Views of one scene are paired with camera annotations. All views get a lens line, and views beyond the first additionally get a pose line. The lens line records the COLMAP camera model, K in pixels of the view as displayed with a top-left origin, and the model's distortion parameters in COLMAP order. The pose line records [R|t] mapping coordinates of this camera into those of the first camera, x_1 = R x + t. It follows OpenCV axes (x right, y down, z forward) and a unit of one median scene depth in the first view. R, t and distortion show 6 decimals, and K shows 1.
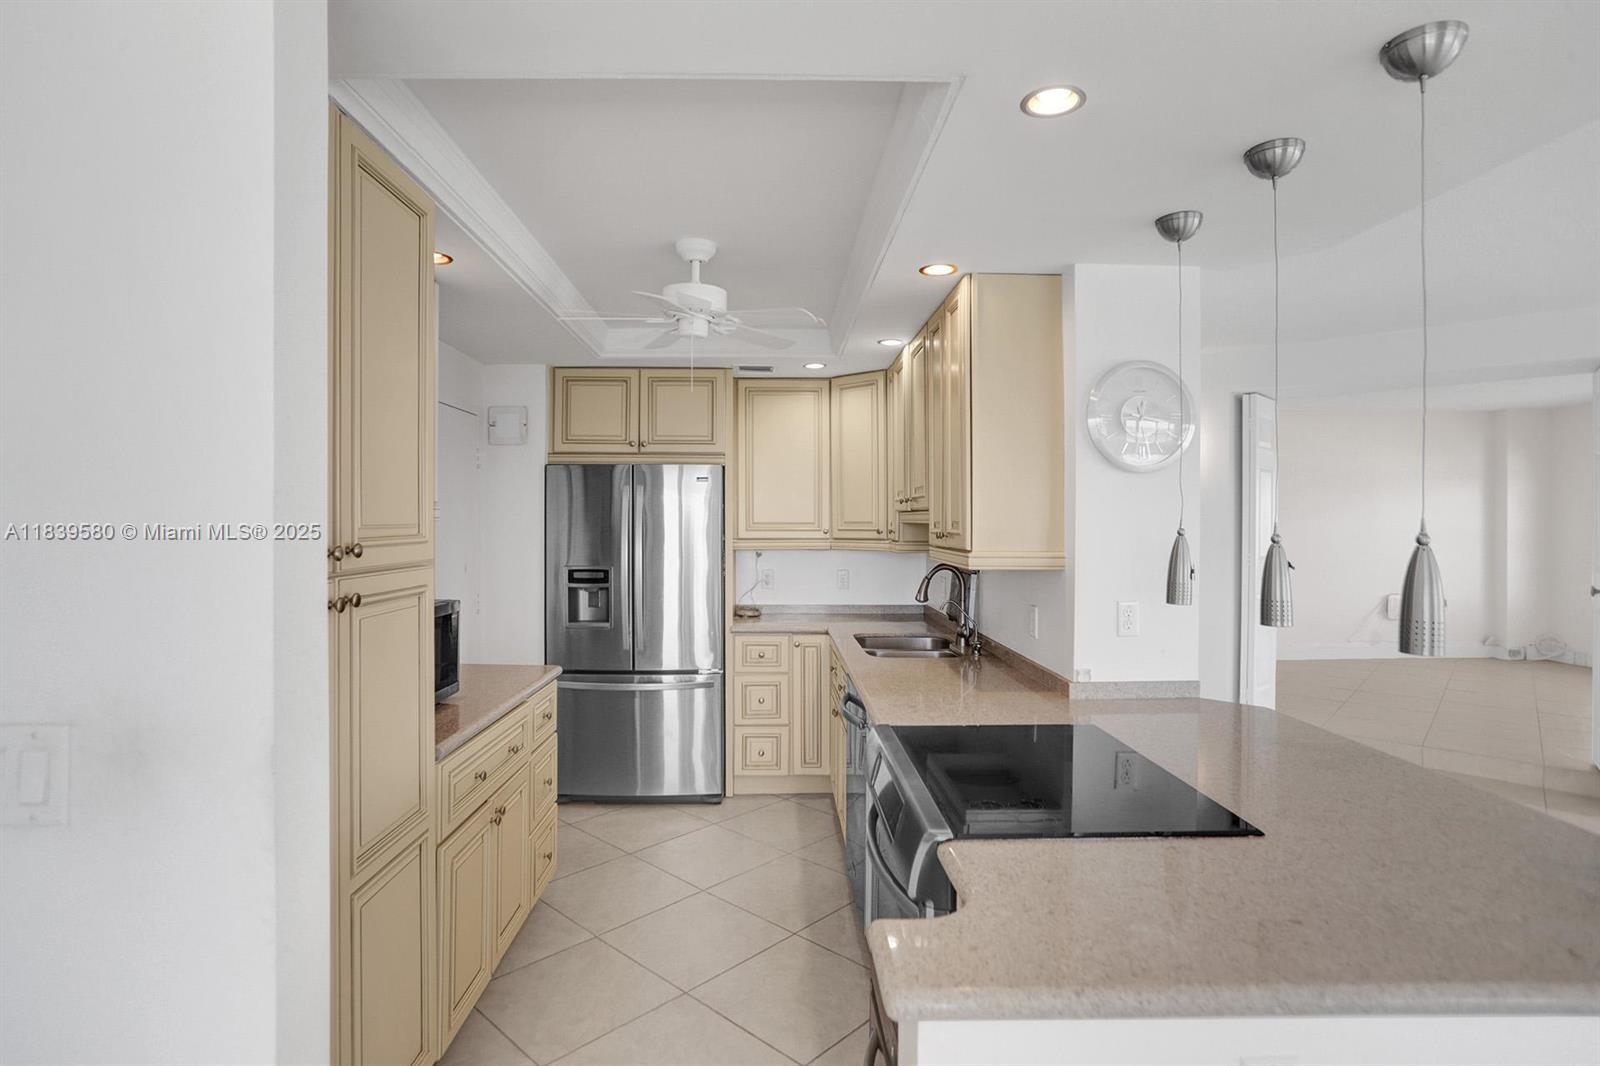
lens RADIAL K [[821.7, 0, 762.8], [0, 821.7, 518.7], [0, 0, 1]] dist [-0.038538, 0.001721]
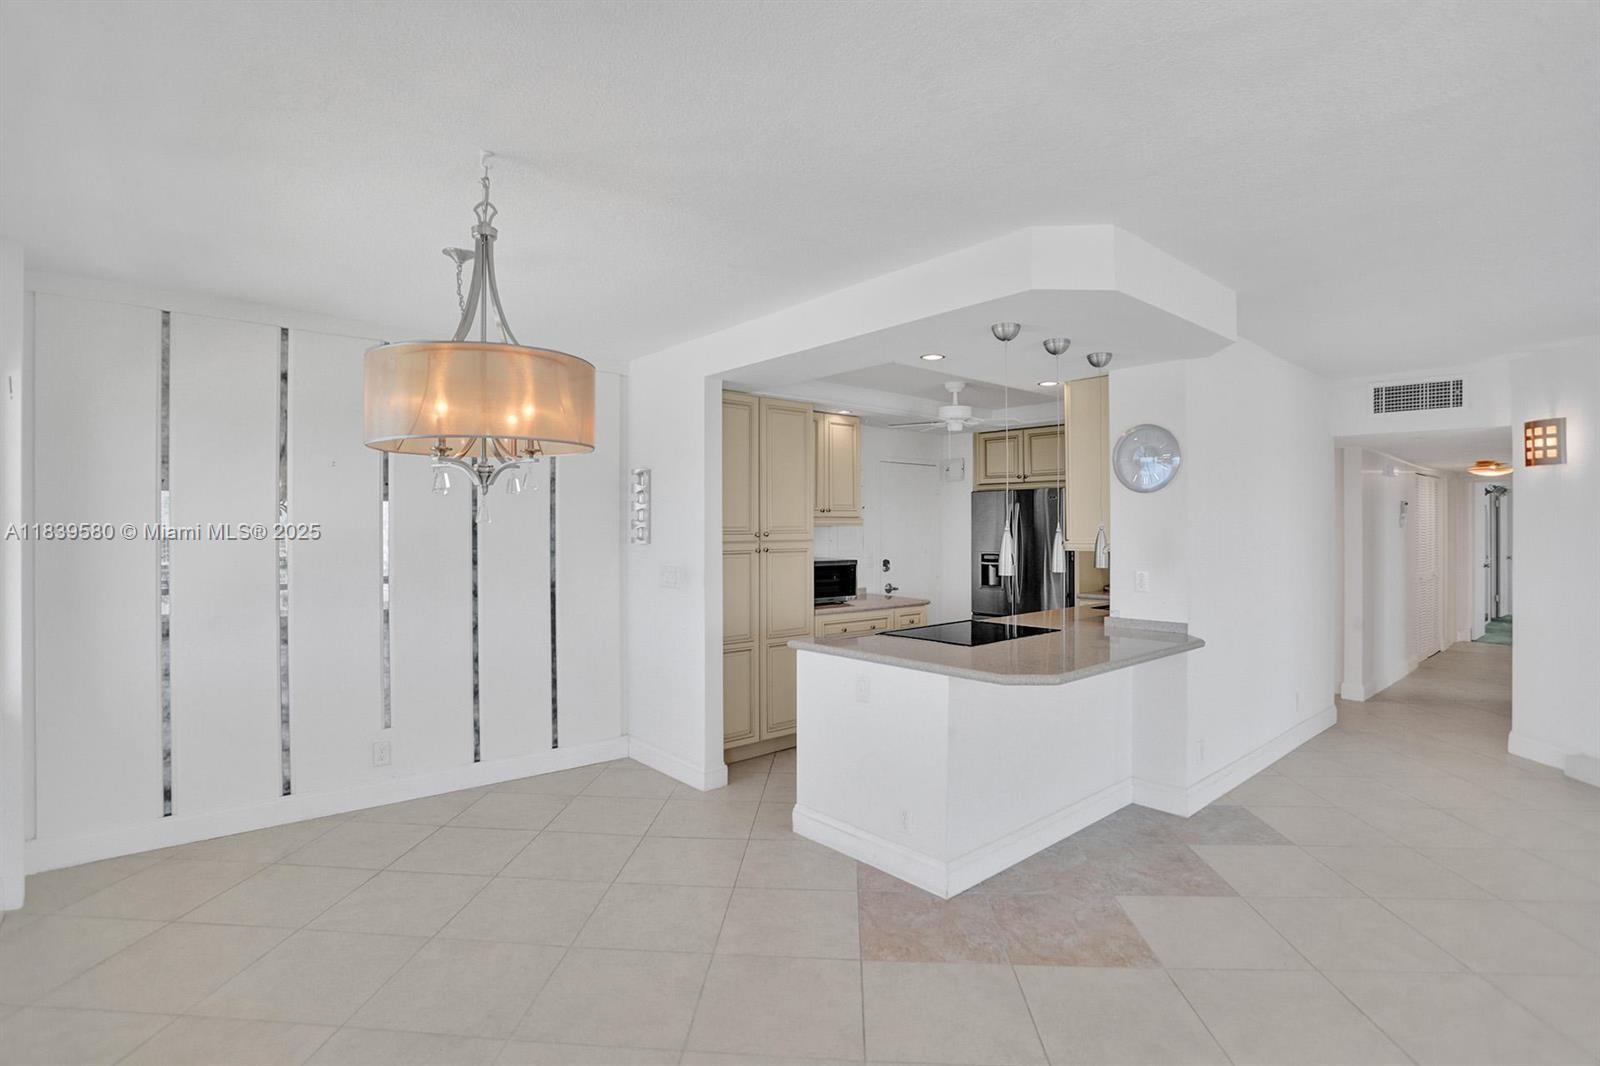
lens RADIAL K [[789.7, 0, 798.9], [0, 789.7, 524.9], [0, 0, 1]] dist [-0.055955, 0.031458]
pose [[0.651720, -0.011106, -0.758378, 0.799022], [0.011991, 0.999919, -0.004338, 0.005170], [0.758365, -0.006267, 0.651800, -0.365038]]
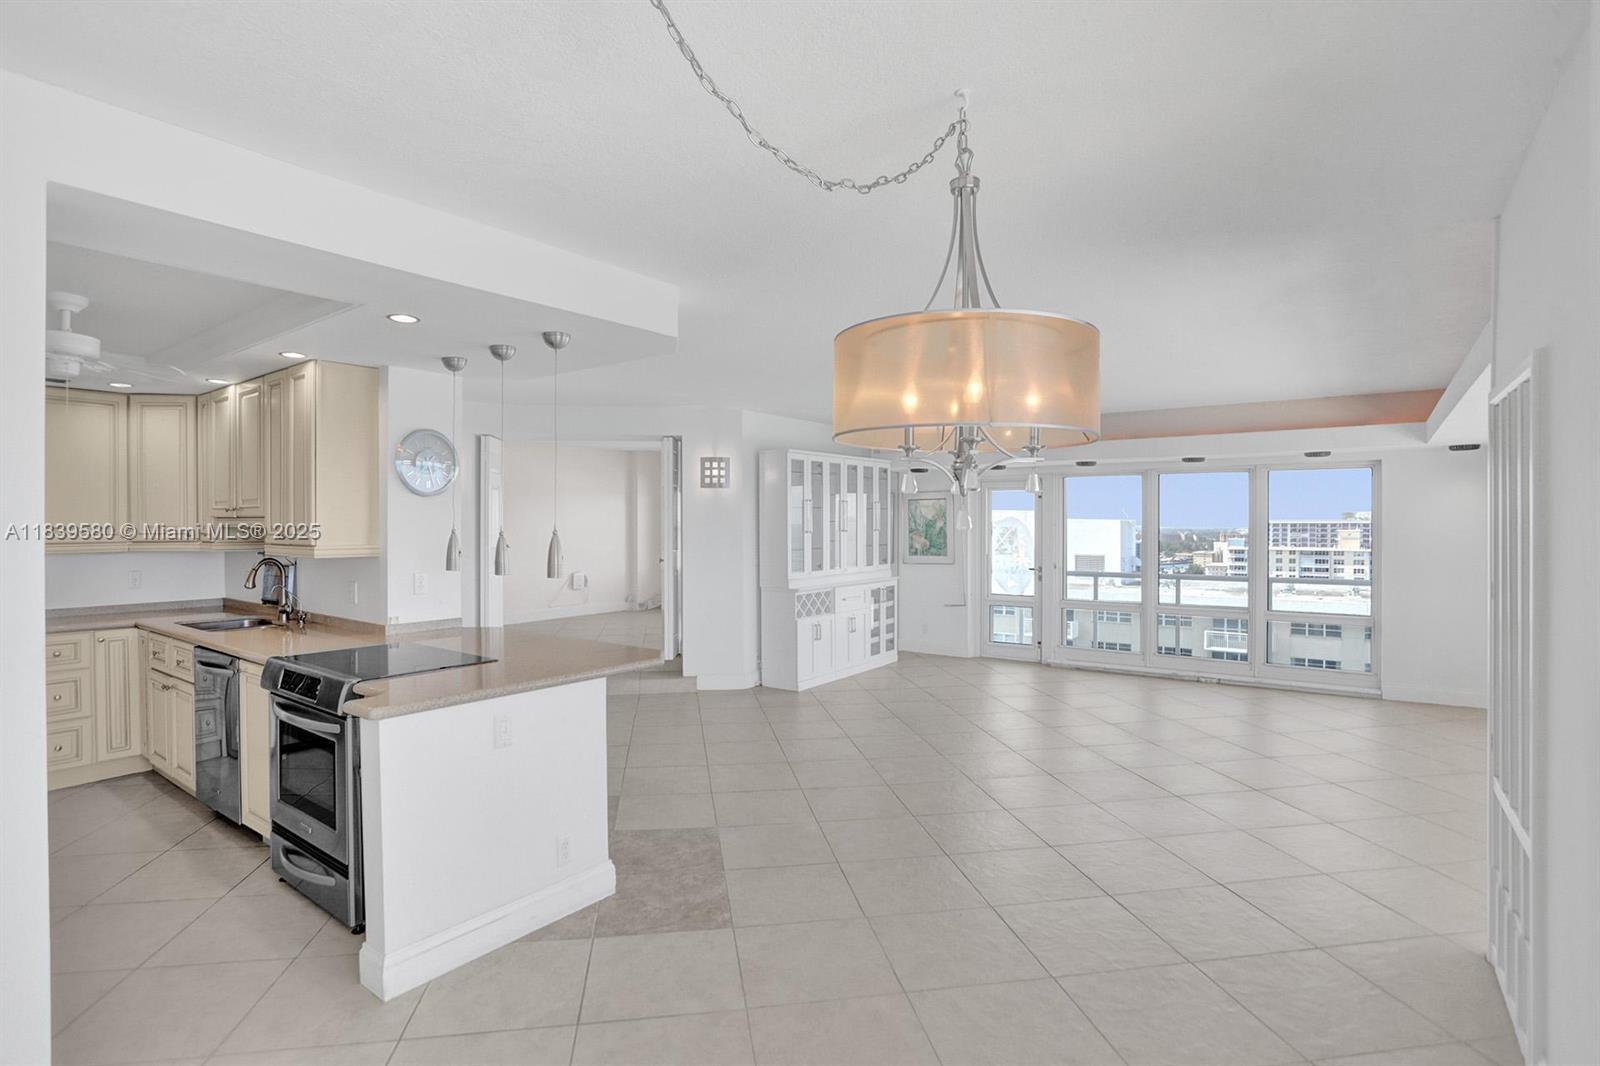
lens RADIAL K [[789.7, 0, 798.9], [0, 789.7, 524.9], [0, 0, 1]] dist [-0.055955, 0.031458]
pose [[0.600665, -0.006326, 0.799476, -0.237318], [0.001487, 0.999976, 0.006795, -0.004166], [-0.799499, -0.002893, 0.600660, -0.376642]]
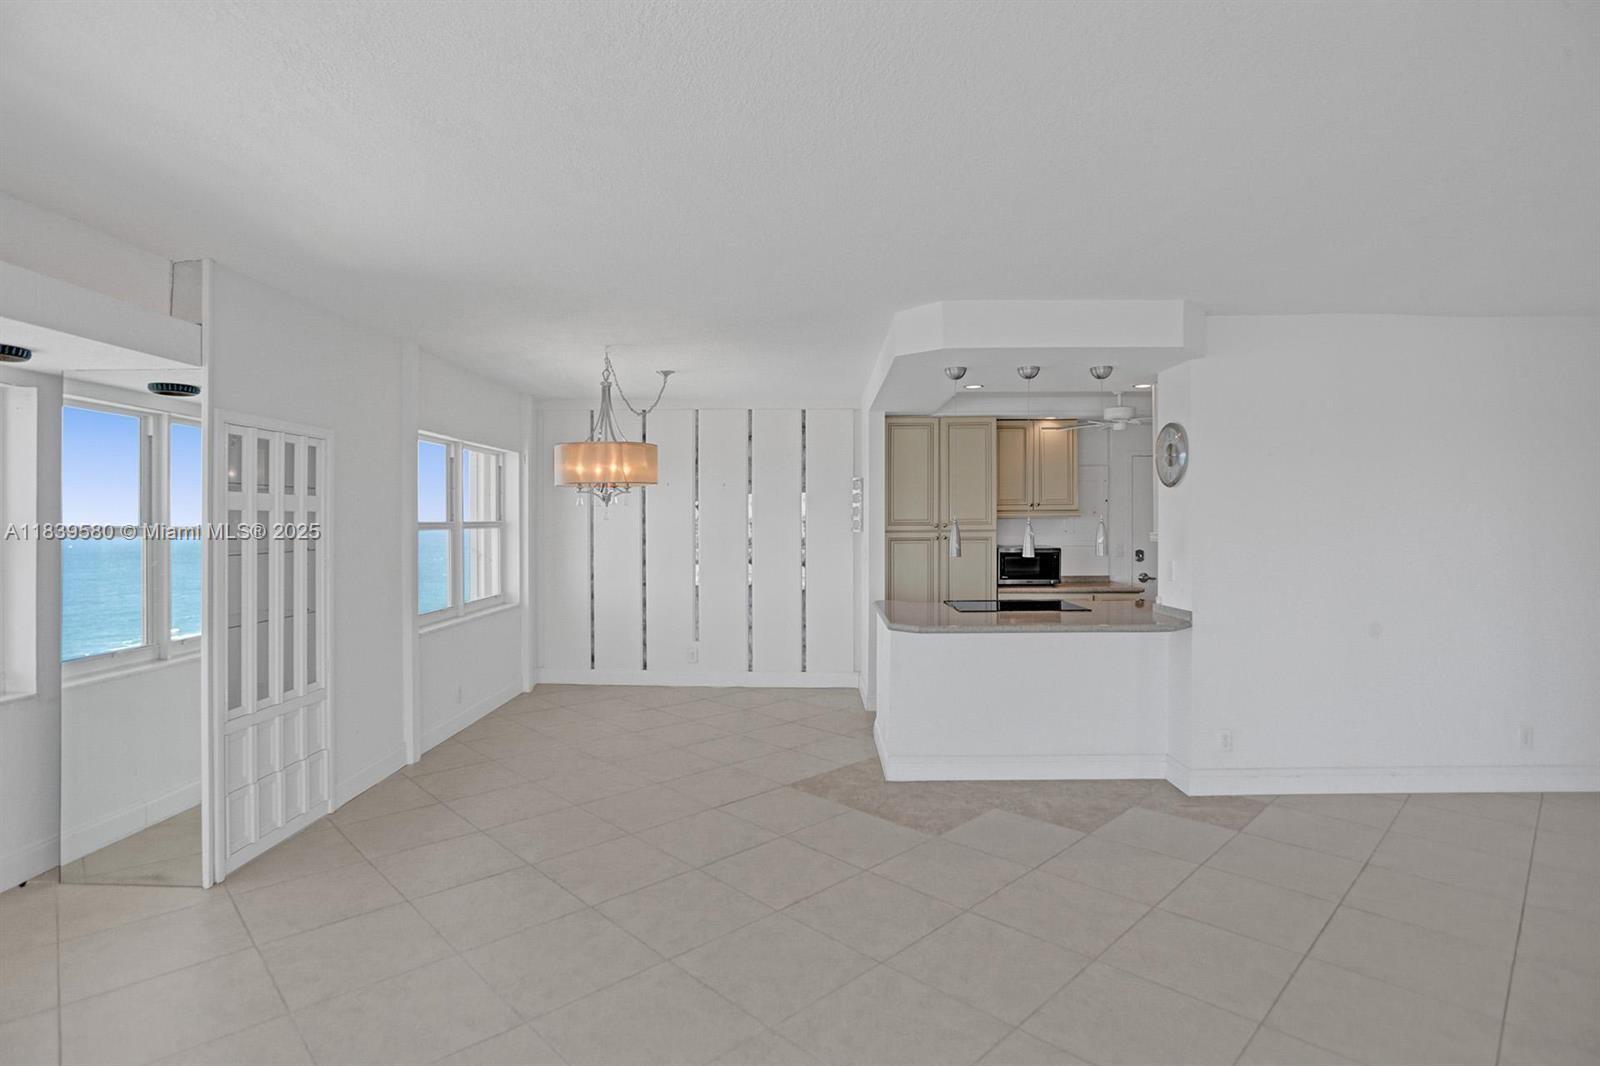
lens RADIAL K [[816.8, 0, 790.6], [0, 816.8, 525.4], [0, 0, 1]] dist [-0.046509, 0.036755]
pose [[-0.040415, -0.000512, -0.999183, 1.478268], [0.012186, 0.999925, -0.001006, 0.011749], [0.999109, -0.012217, -0.040405, 0.174808]]
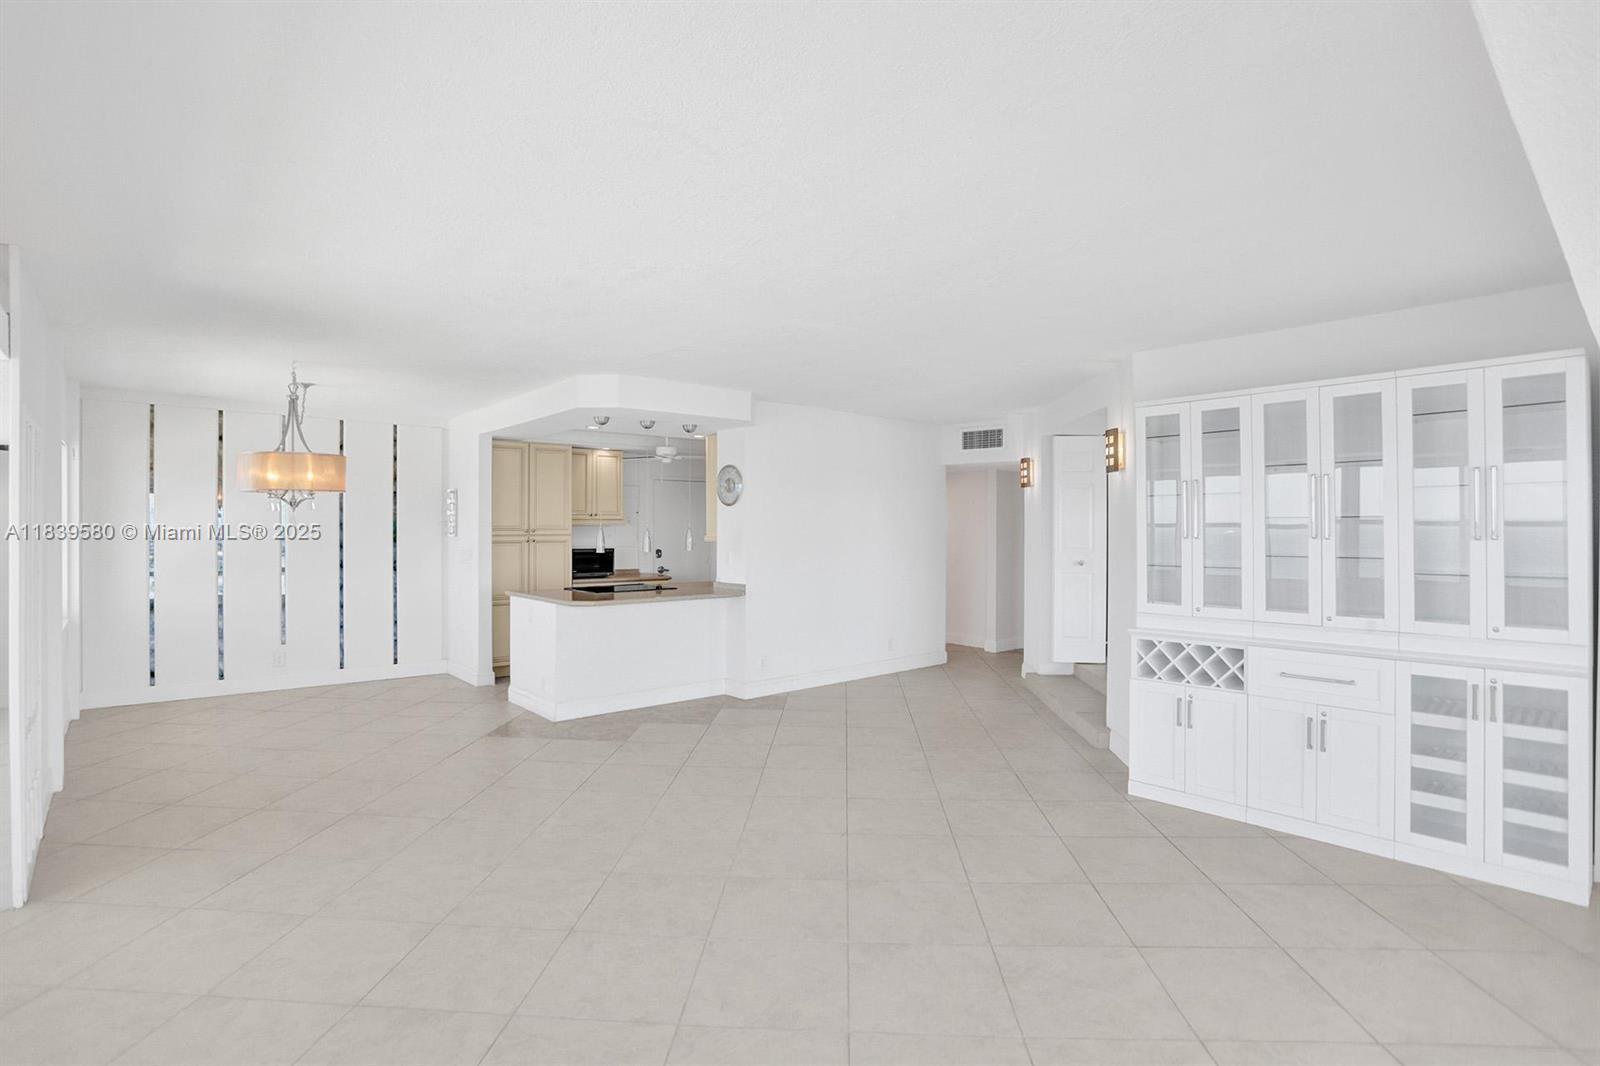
lens RADIAL K [[816.8, 0, 790.6], [0, 816.8, 525.4], [0, 0, 1]] dist [-0.046509, 0.036755]
pose [[0.640444, -0.005674, -0.767984, 1.788447], [0.007903, 0.999968, -0.000797, 0.007697], [0.767964, -0.005559, 0.640469, -0.391278]]
